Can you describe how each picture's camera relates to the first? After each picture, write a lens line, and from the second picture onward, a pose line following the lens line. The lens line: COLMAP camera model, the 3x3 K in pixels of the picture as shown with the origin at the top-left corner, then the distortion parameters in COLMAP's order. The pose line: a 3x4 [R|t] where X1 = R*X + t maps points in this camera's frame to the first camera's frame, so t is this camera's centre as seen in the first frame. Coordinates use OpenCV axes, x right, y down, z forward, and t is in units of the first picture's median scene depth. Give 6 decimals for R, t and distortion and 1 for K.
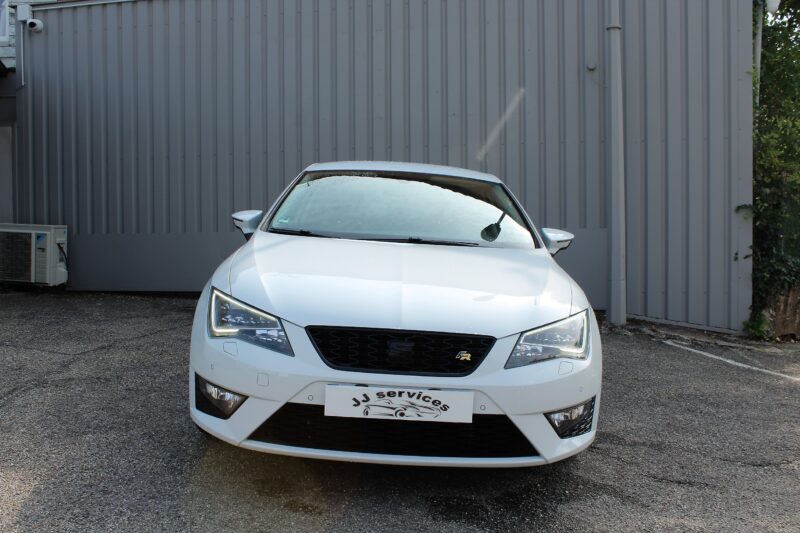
lens RADIAL K [[805.3, 0, 398.6], [0, 805.3, 266.6], [0, 0, 1]] dist [0.002881, 0.000000]
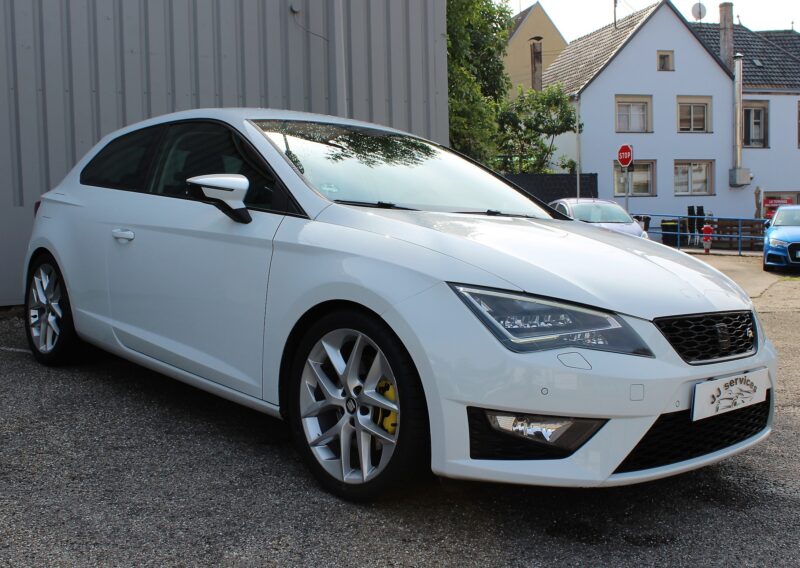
lens RADIAL K [[886.0, 0, 400.7], [0, 886.0, 280.8], [0, 0, 1]] dist [0.003753, 0.000000]
pose [[0.747675, -0.089213, 0.658045, -0.889161], [0.055589, 0.995865, 0.071851, -0.041652], [-0.661735, -0.017141, 0.749542, 0.505896]]
